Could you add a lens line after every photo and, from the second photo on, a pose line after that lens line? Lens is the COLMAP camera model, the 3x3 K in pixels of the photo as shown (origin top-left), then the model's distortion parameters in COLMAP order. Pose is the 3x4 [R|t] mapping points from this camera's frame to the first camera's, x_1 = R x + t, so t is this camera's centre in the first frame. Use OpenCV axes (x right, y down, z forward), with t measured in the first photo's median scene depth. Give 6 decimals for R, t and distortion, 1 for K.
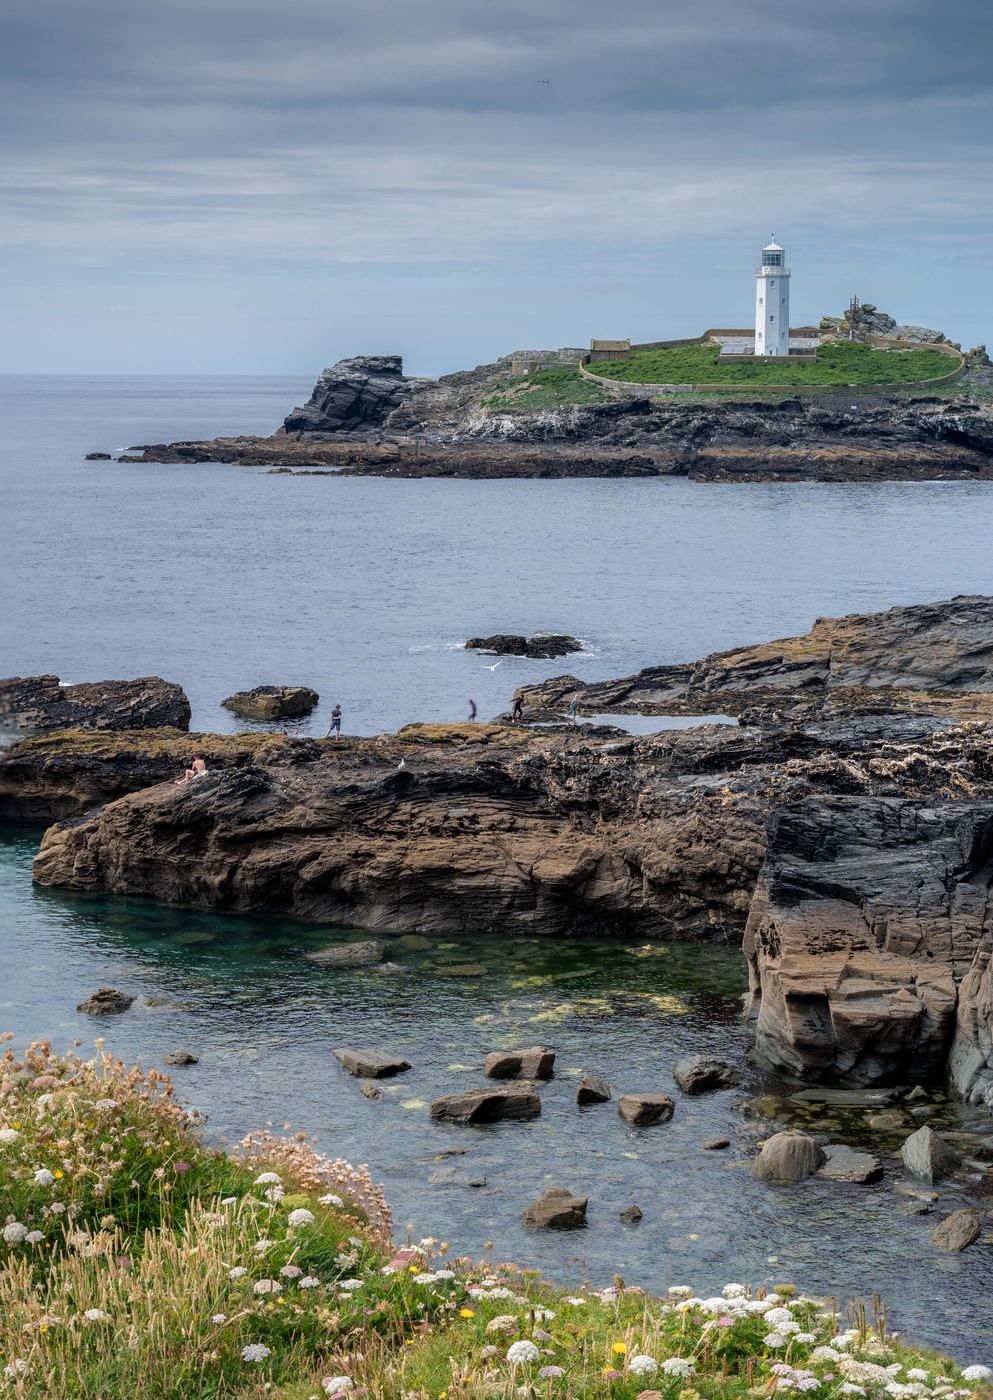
lens RADIAL K [[3040.0, 0, 496.5], [0, 3040.0, 700.0], [0, 0, 1]] dist [-0.012646, 0.027257]
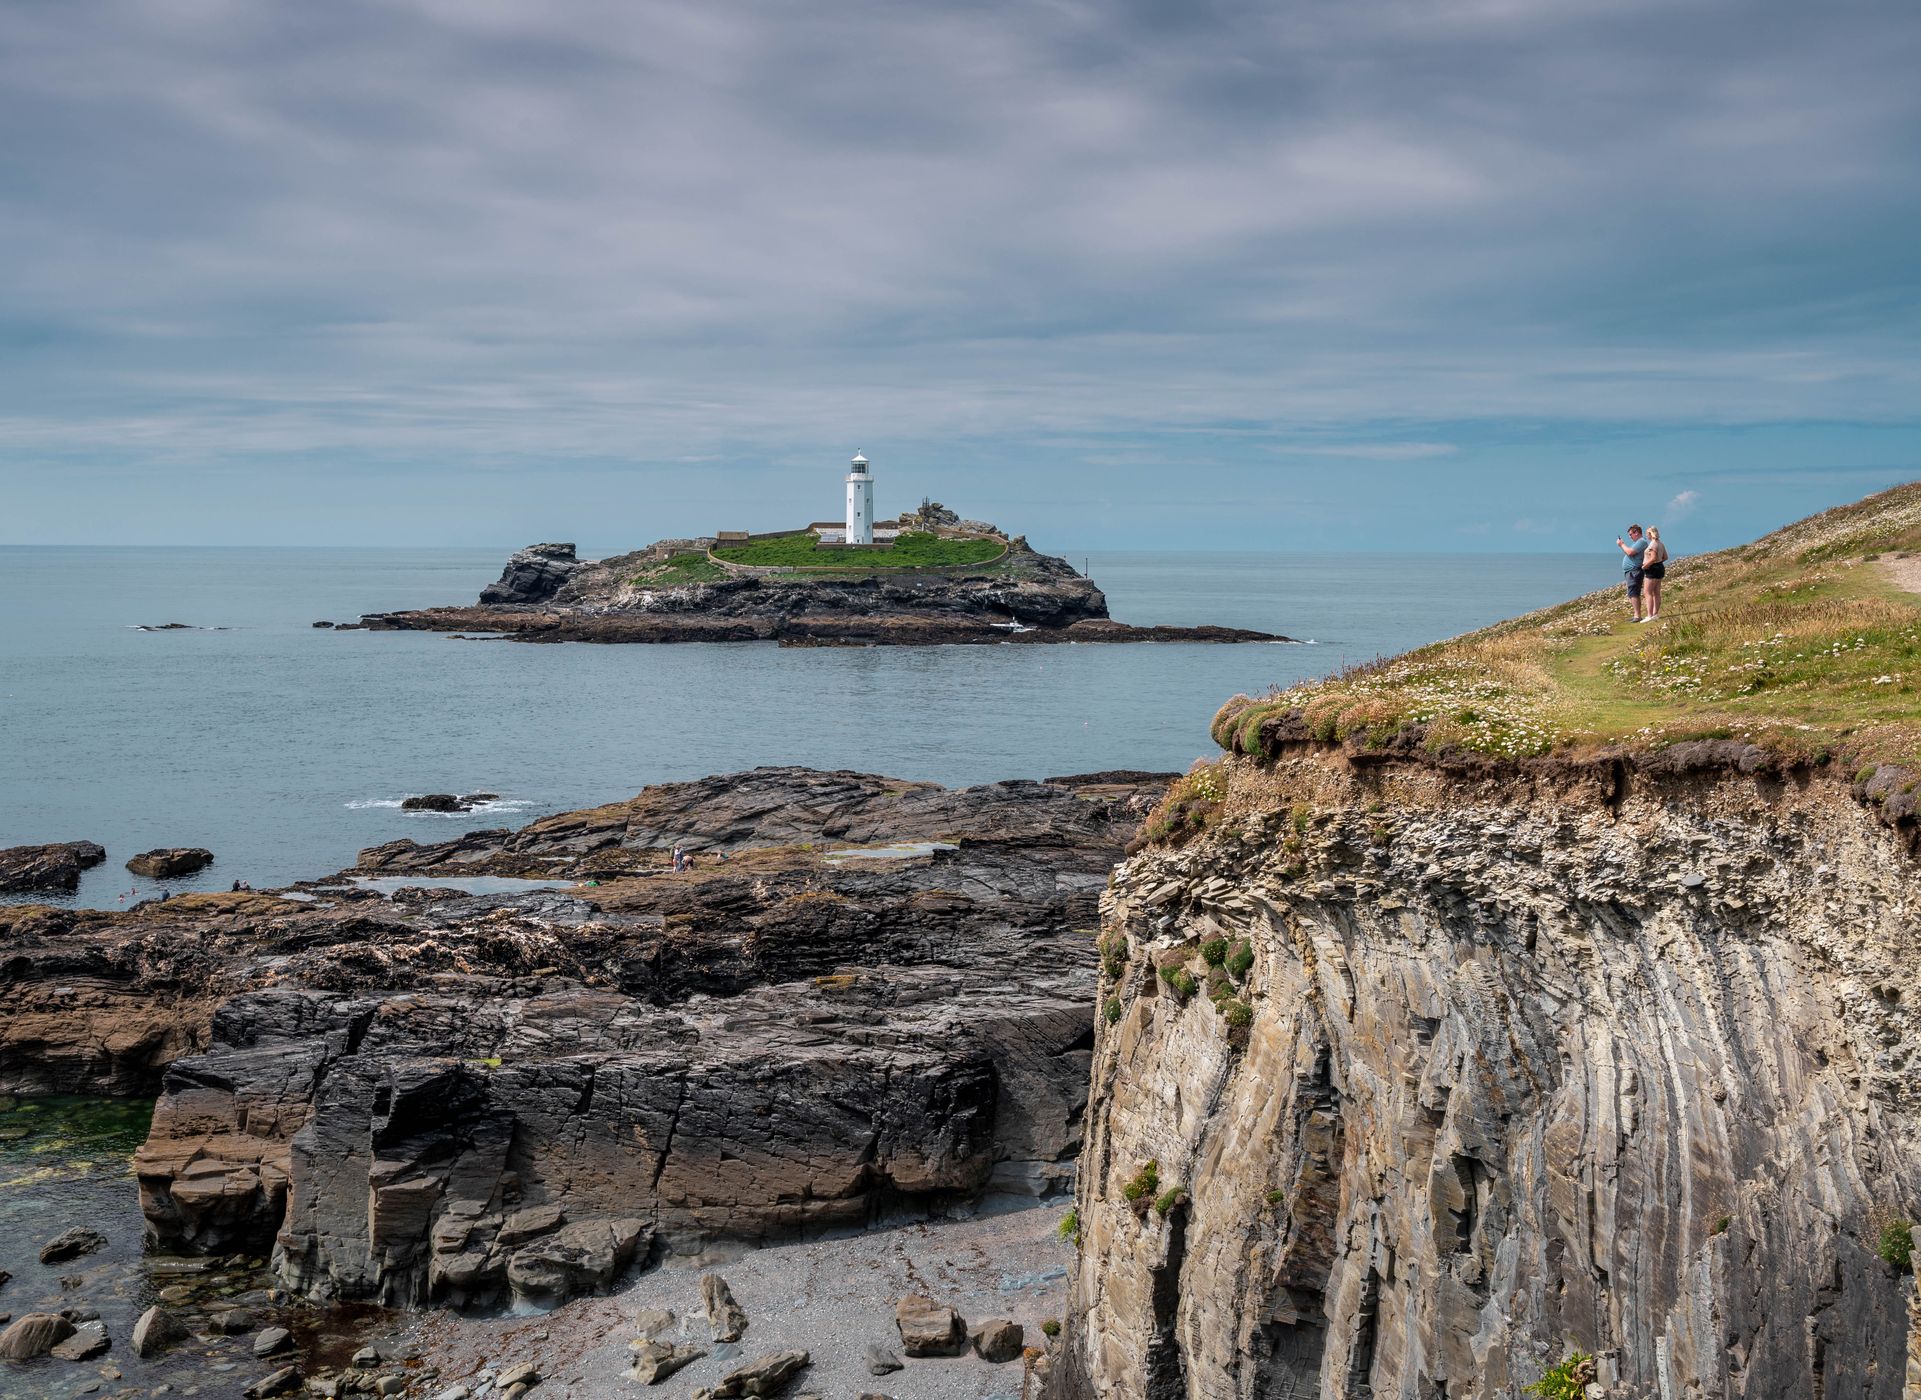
lens RADIAL K [[2371.7, 0, 960.5], [0, 2371.7, 700.0], [0, 0, 1]] dist [-0.011243, 0.022125]
pose [[0.997838, -0.005339, 0.065512, 0.275909], [0.007895, 0.999215, -0.038809, -0.037791], [-0.065253, 0.039242, 0.997097, 0.048992]]
